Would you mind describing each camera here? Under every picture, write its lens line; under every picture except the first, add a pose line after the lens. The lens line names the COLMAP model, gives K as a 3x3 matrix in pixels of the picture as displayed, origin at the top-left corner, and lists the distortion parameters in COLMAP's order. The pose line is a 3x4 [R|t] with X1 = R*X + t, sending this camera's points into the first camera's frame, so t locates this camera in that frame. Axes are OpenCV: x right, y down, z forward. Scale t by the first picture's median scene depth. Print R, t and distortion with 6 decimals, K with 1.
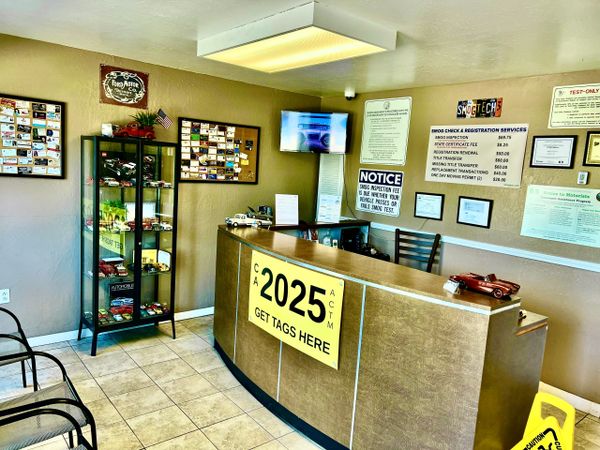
lens RADIAL K [[453.0, 0, 300.5], [0, 453.0, 226.8], [0, 0, 1]] dist [0.004658, -0.002824]
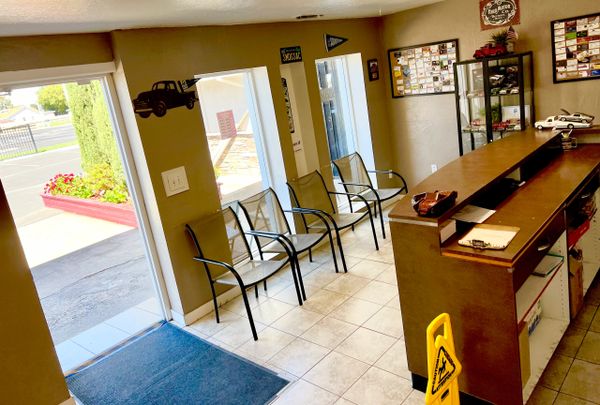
lens RADIAL K [[454.1, 0, 300.1], [0, 454.1, 200.2], [0, 0, 1]] dist [0.006096, 0.006894]
pose [[0.118973, 0.185059, -0.975499, 0.774173], [0.035866, 0.981035, 0.190484, -0.054162], [0.992250, -0.057649, 0.110079, 0.268815]]
